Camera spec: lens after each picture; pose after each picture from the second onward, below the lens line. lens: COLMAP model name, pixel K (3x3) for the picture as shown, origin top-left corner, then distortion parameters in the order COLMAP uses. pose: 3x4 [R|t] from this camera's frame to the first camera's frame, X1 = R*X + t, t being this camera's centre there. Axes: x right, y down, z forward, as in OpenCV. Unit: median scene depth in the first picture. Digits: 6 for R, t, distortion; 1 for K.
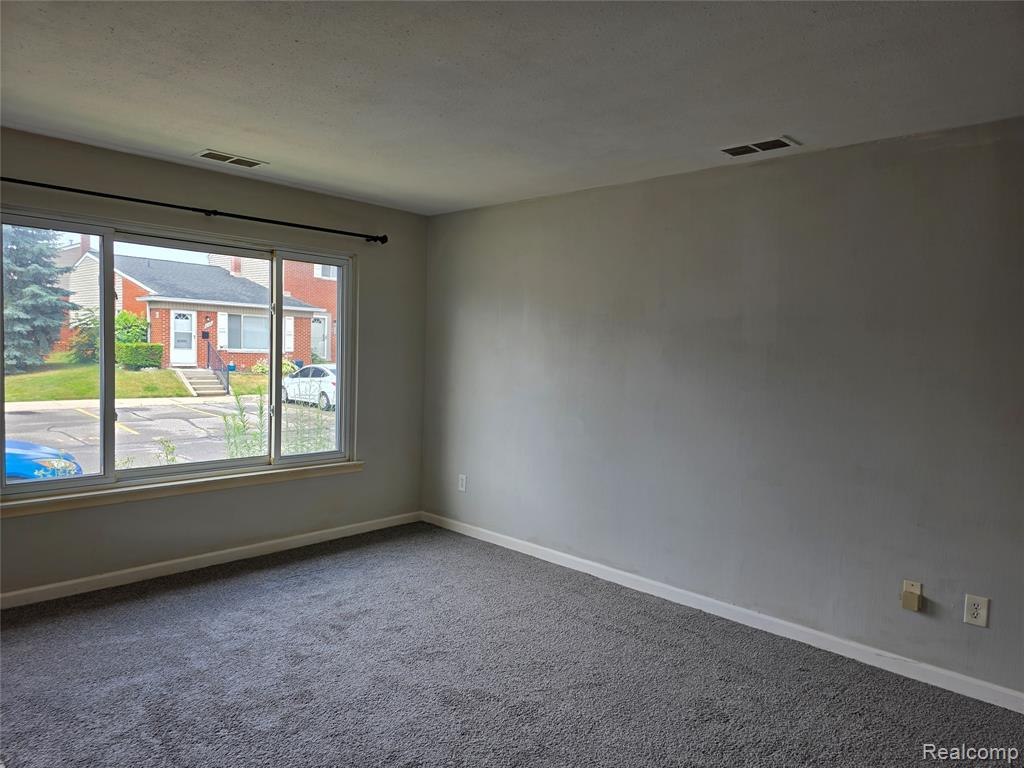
lens RADIAL K [[680.4, 0, 513.7], [0, 680.4, 386.3], [0, 0, 1]] dist [0.065762, -0.064069]
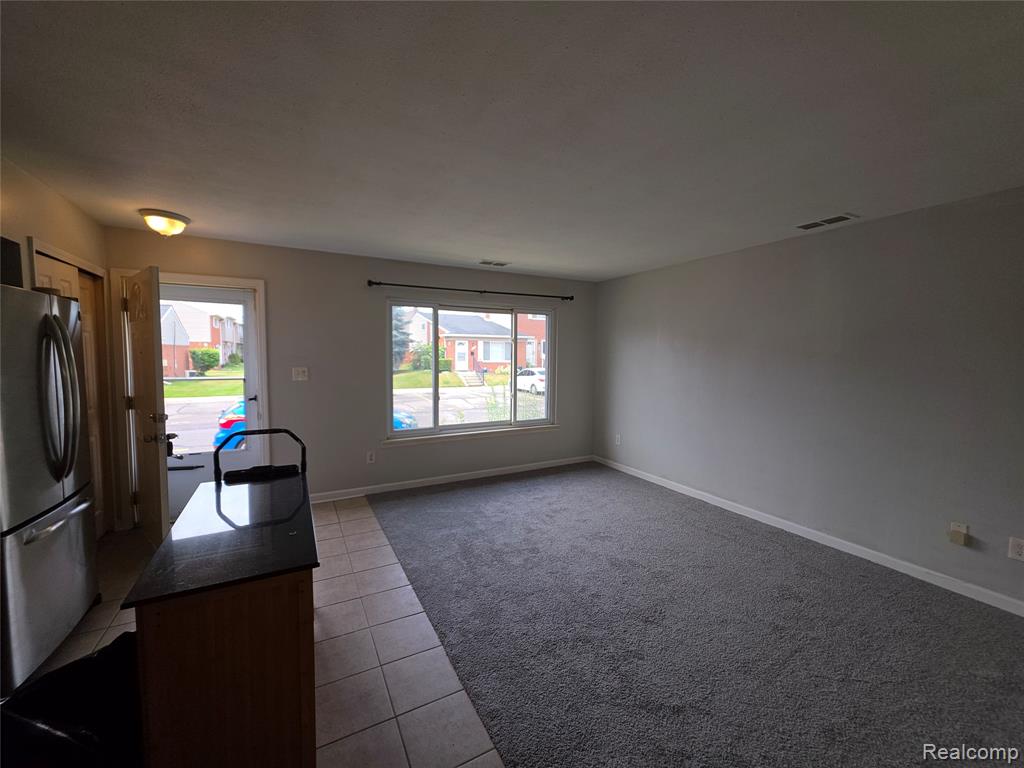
lens RADIAL K [[409.6, 0, 509.1], [0, 409.6, 380.8], [0, 0, 1]] dist [0.000230, 0.000084]
pose [[0.947519, -0.005118, -0.319658, -0.009989], [0.005794, 0.999983, 0.001164, -0.007235], [0.319647, -0.002955, 0.947532, -0.050692]]
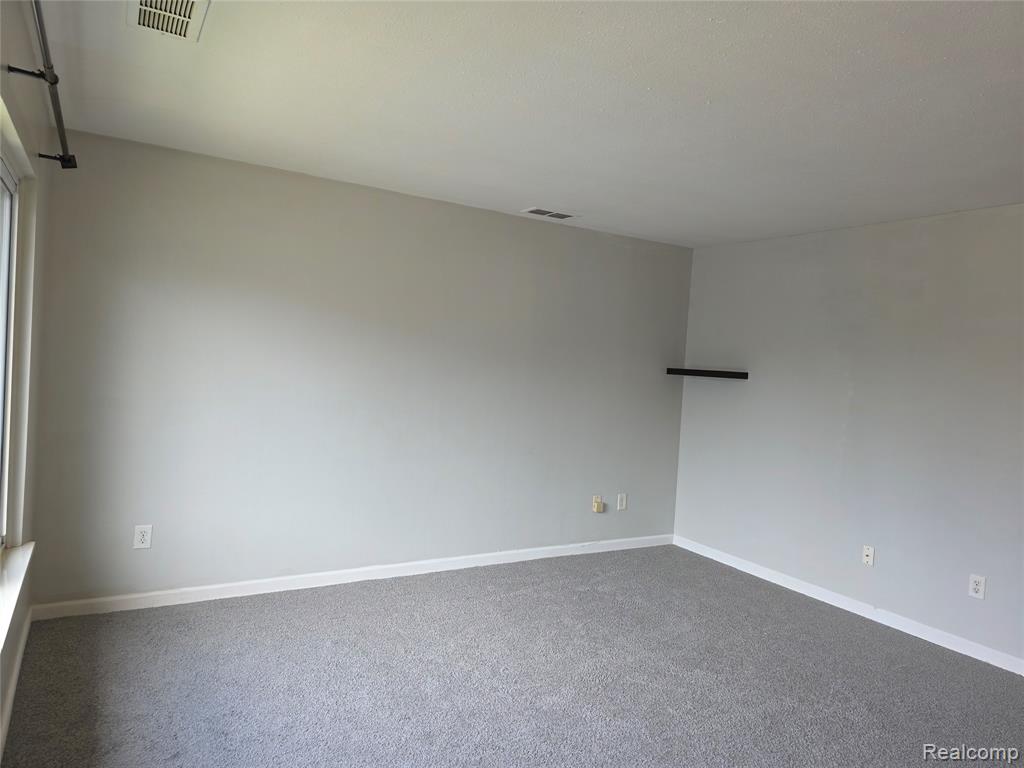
lens RADIAL K [[680.4, 0, 513.7], [0, 680.4, 386.3], [0, 0, 1]] dist [0.065762, -0.064069]
pose [[0.269189, -0.058118, 0.961332, -0.885620], [0.004494, 0.998242, 0.059091, -0.070805], [-0.963077, -0.011587, 0.268978, 0.619607]]
